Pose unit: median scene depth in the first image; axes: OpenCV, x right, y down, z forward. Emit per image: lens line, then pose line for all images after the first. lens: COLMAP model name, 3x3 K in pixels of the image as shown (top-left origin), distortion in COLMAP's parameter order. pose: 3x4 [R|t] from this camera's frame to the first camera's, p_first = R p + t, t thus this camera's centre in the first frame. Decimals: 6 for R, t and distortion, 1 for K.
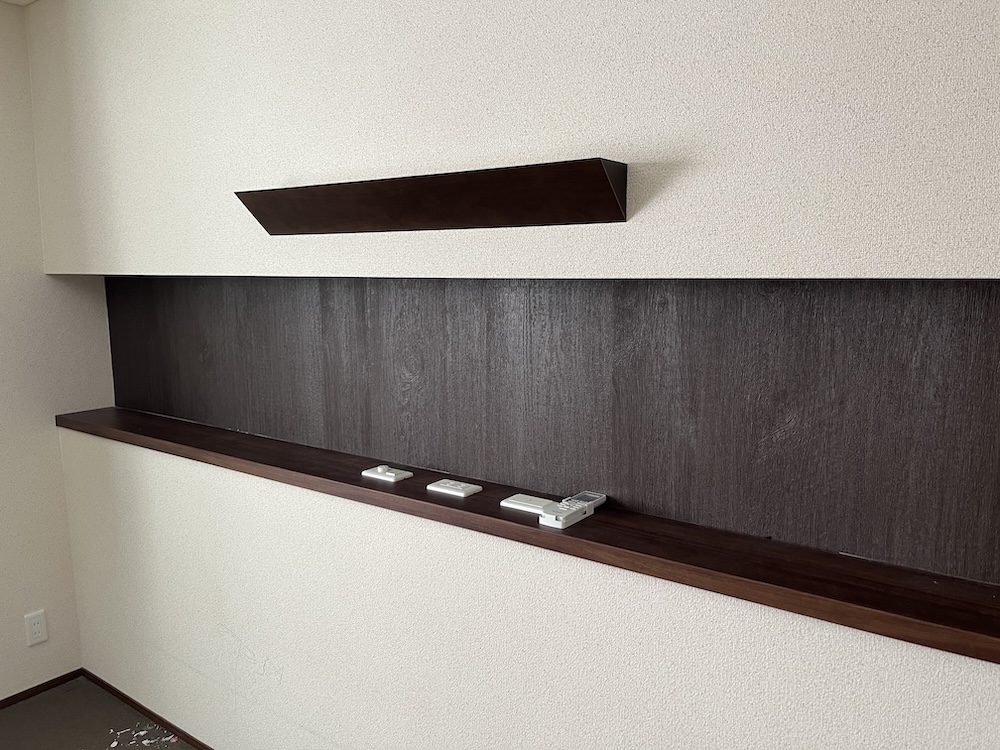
lens RADIAL K [[758.4, 0, 501.3], [0, 758.4, 376.4], [0, 0, 1]] dist [0.054391, -0.075977]
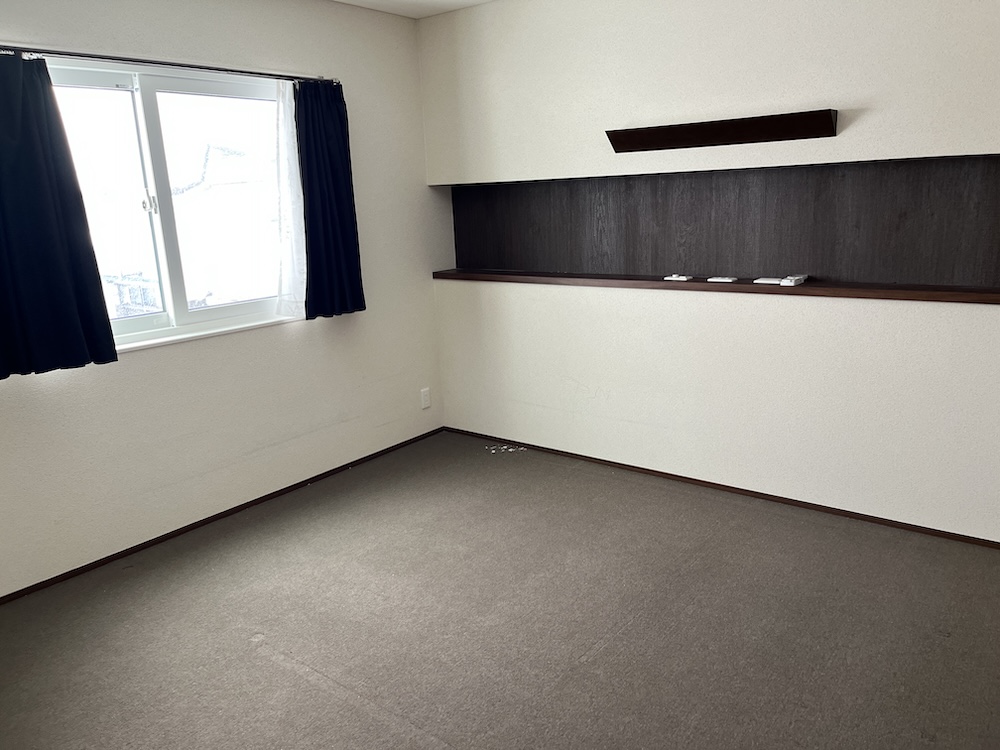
lens RADIAL K [[758.4, 0, 496.7], [0, 758.4, 374.2], [0, 0, 1]] dist [0.054391, -0.075977]
pose [[0.998775, -0.031008, -0.038552, -0.603080], [0.034421, 0.995231, 0.091272, 0.198699], [0.035538, -0.092488, 0.995079, -1.053630]]
